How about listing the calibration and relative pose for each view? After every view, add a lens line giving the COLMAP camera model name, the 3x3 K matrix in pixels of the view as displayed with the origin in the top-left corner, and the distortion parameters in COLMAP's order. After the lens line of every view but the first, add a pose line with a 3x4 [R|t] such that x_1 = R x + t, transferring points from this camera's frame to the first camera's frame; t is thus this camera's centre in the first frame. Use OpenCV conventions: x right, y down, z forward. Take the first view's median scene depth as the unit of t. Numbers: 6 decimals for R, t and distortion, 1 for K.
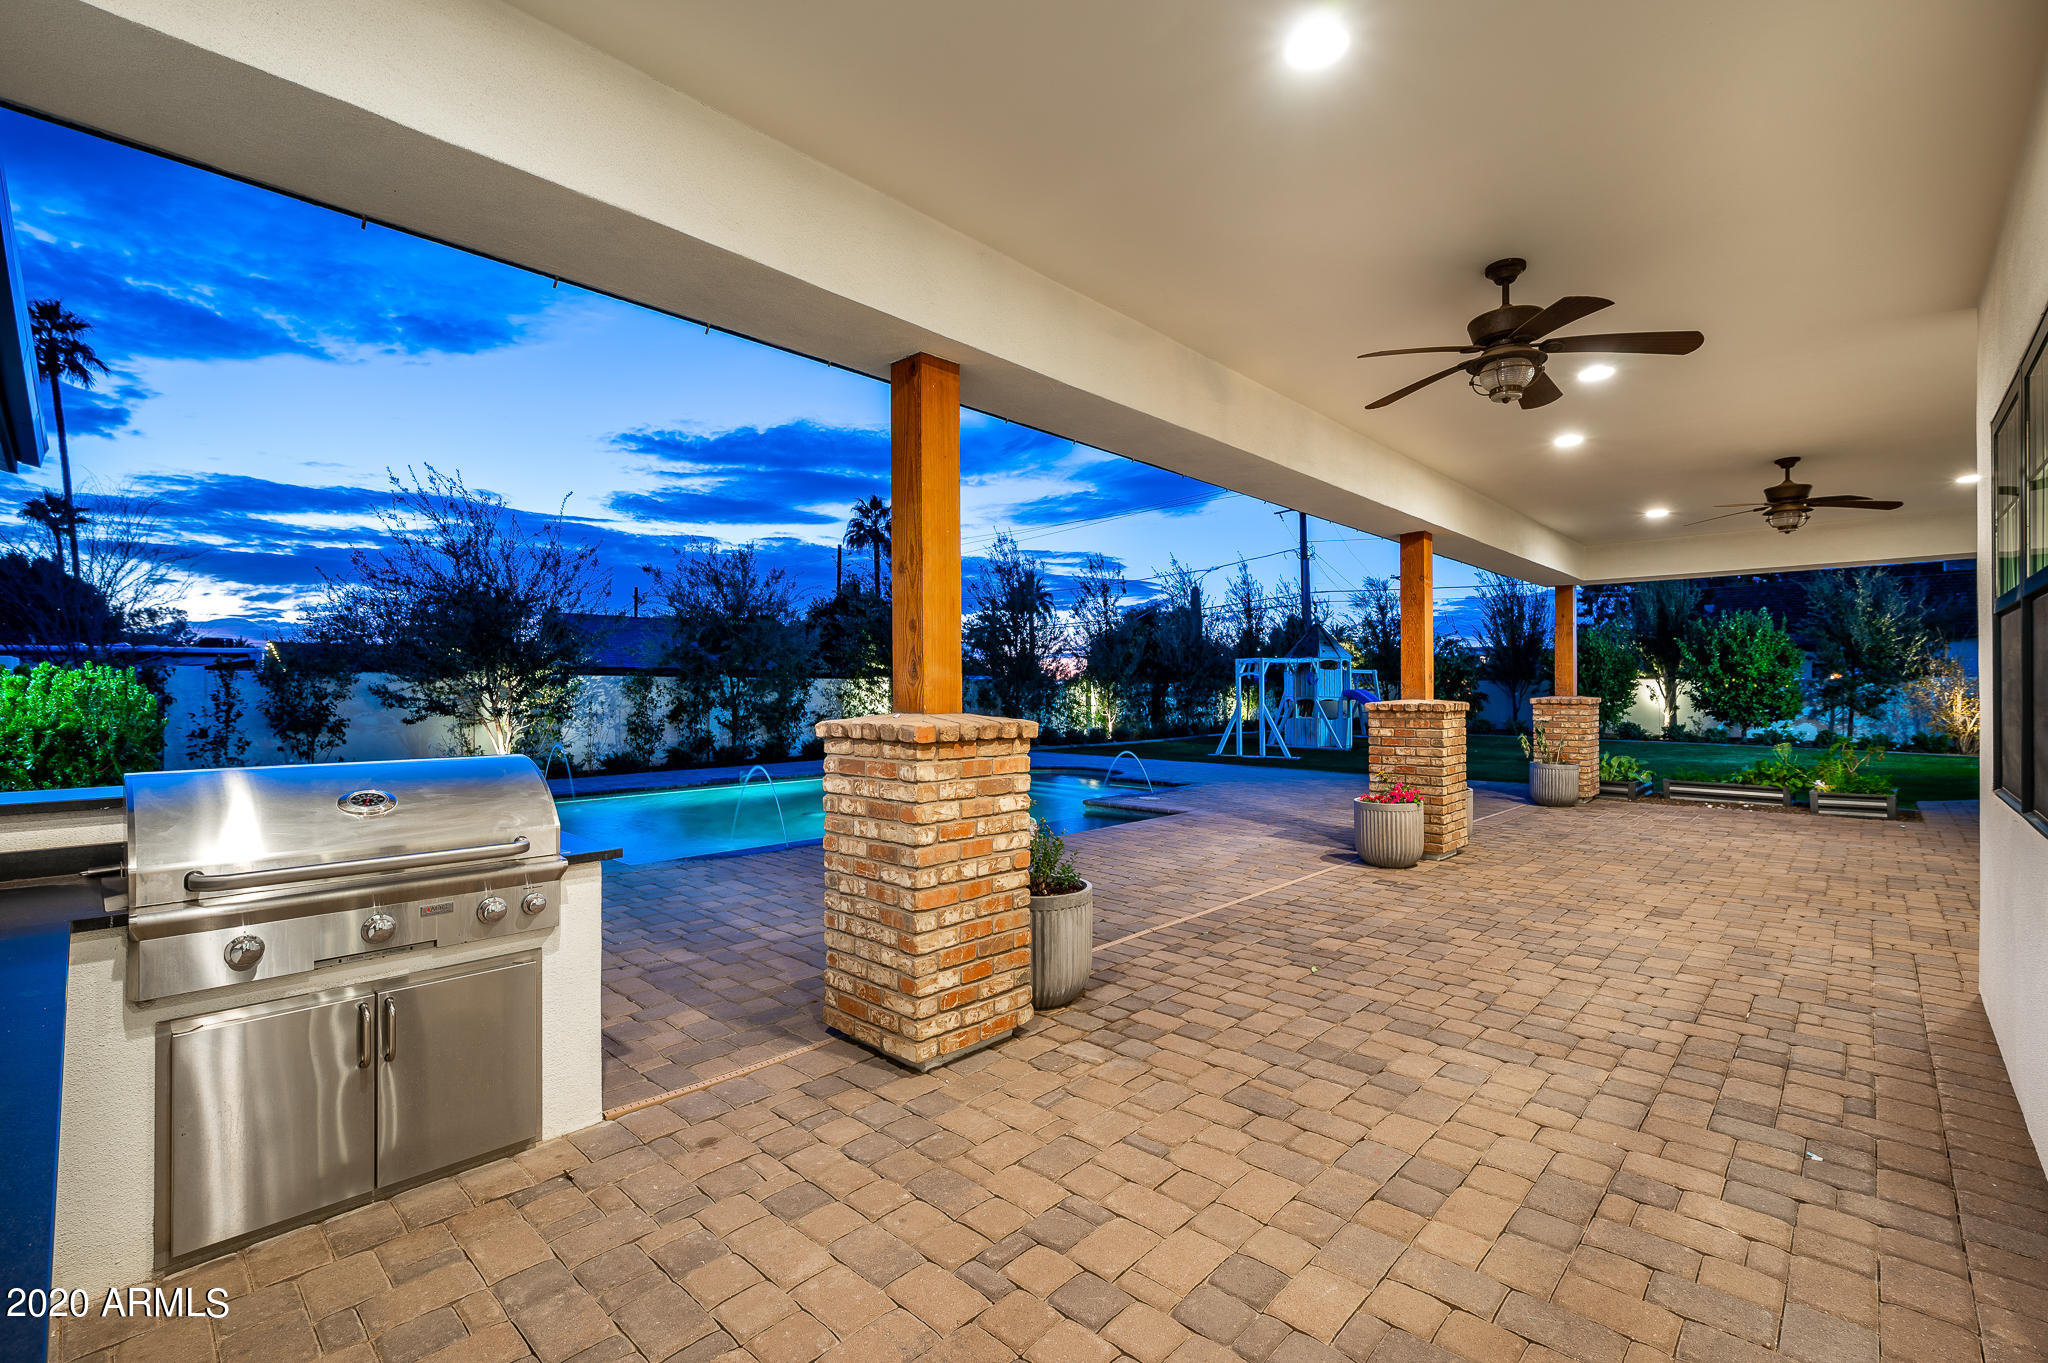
lens RADIAL K [[897.0, 0, 1015.6], [0, 897.0, 682.5], [0, 0, 1]] dist [0.000058, -0.000119]
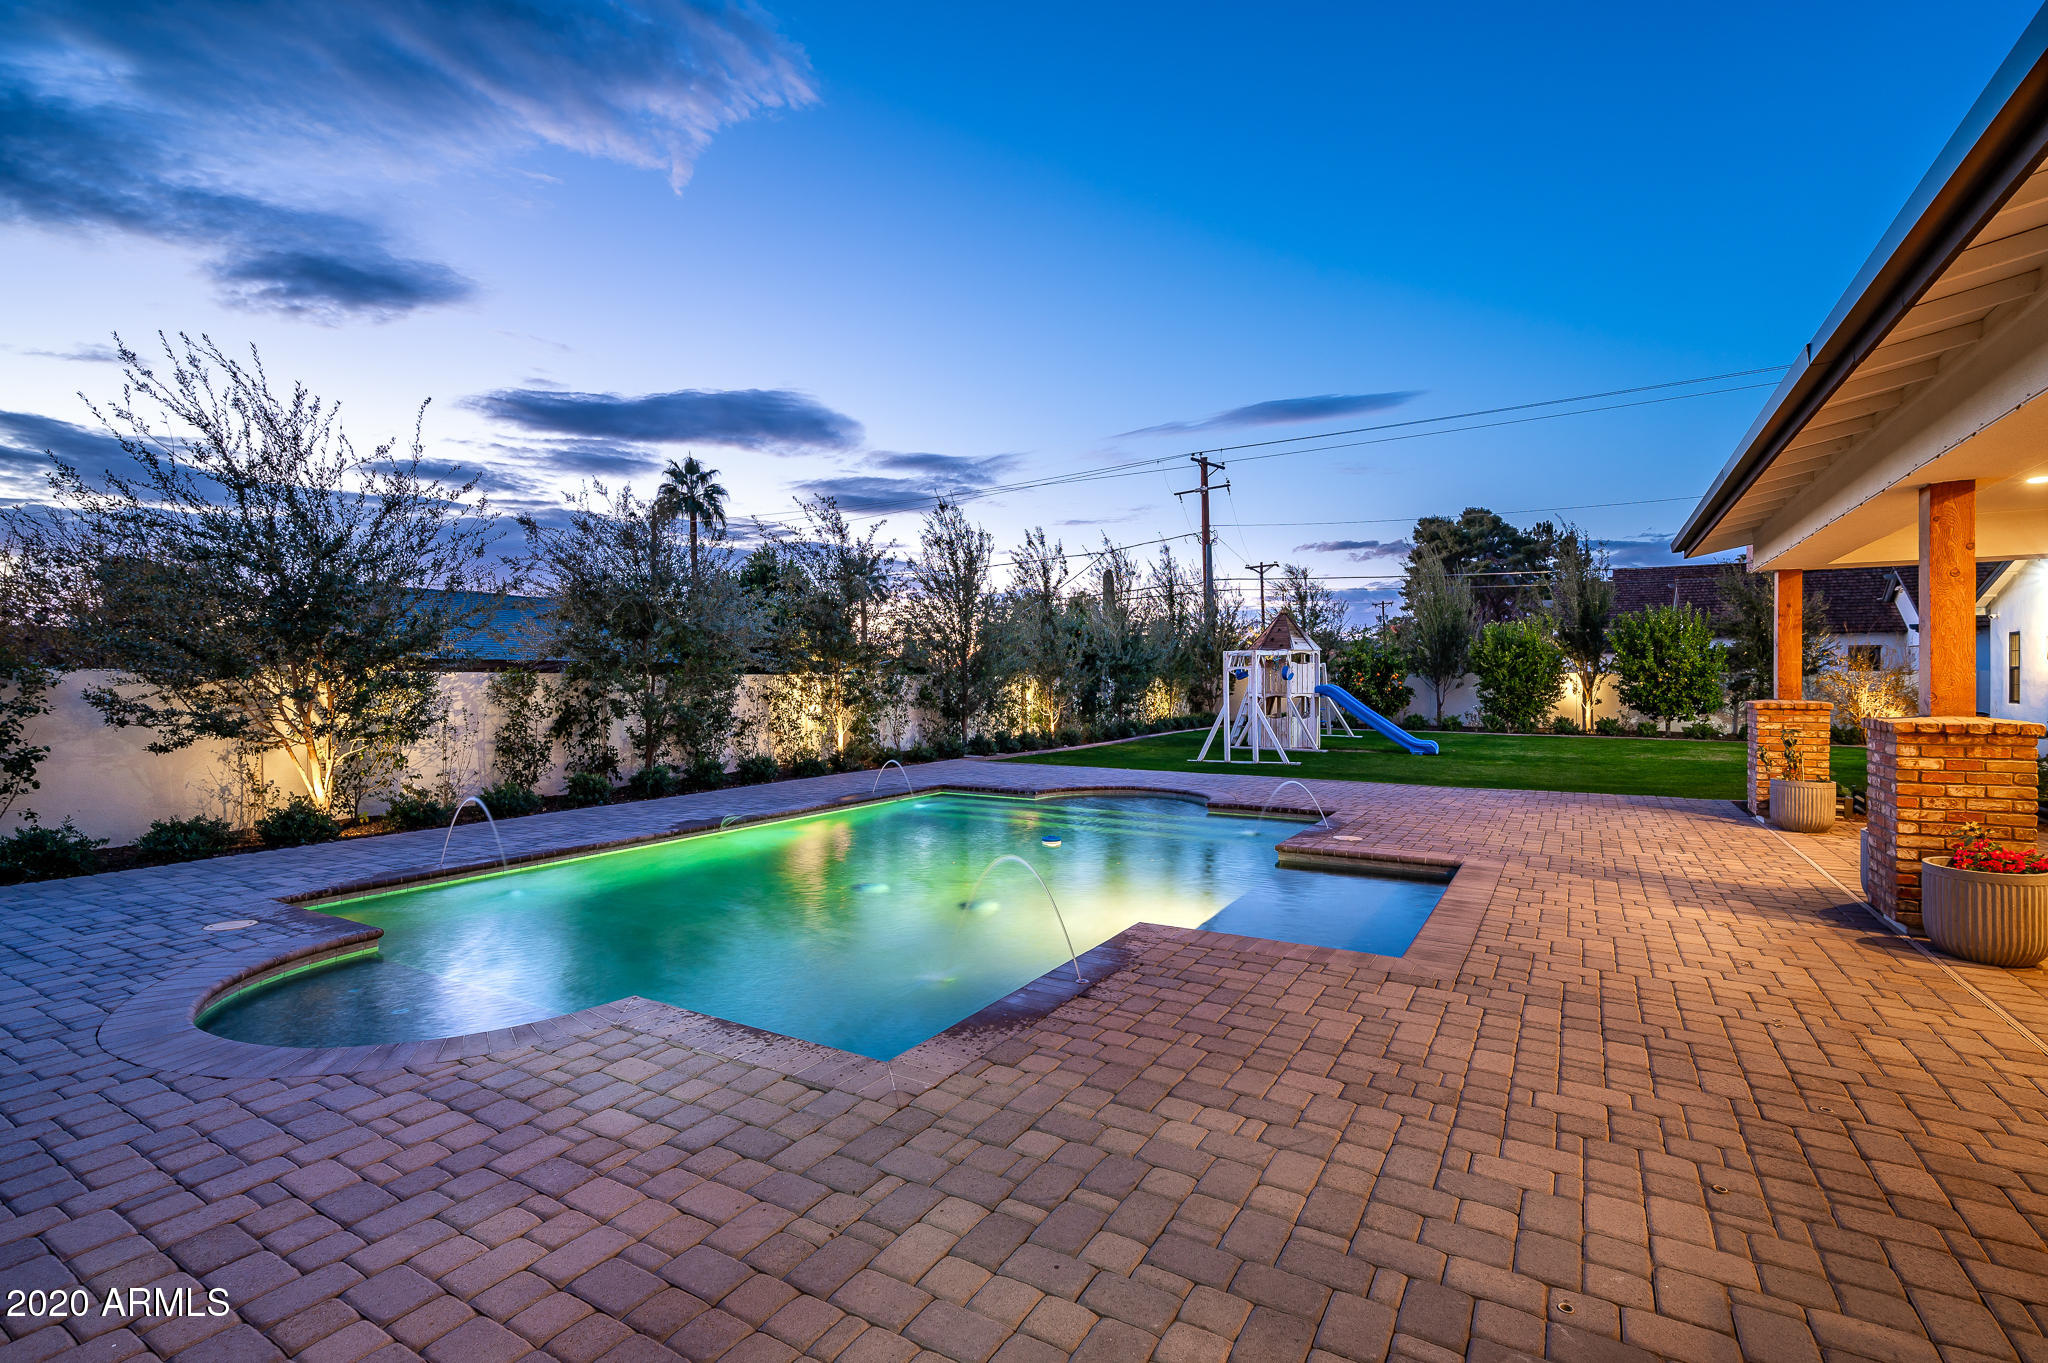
lens RADIAL K [[941.3, 0, 1029.6], [0, 941.3, 691.1], [0, 0, 1]] dist [-0.001820, -0.000007]
pose [[0.974928, -0.005022, 0.222464, -0.157672], [0.000661, 0.999806, 0.019673, -0.005961], [-0.222520, -0.019032, 0.974742, 0.157070]]
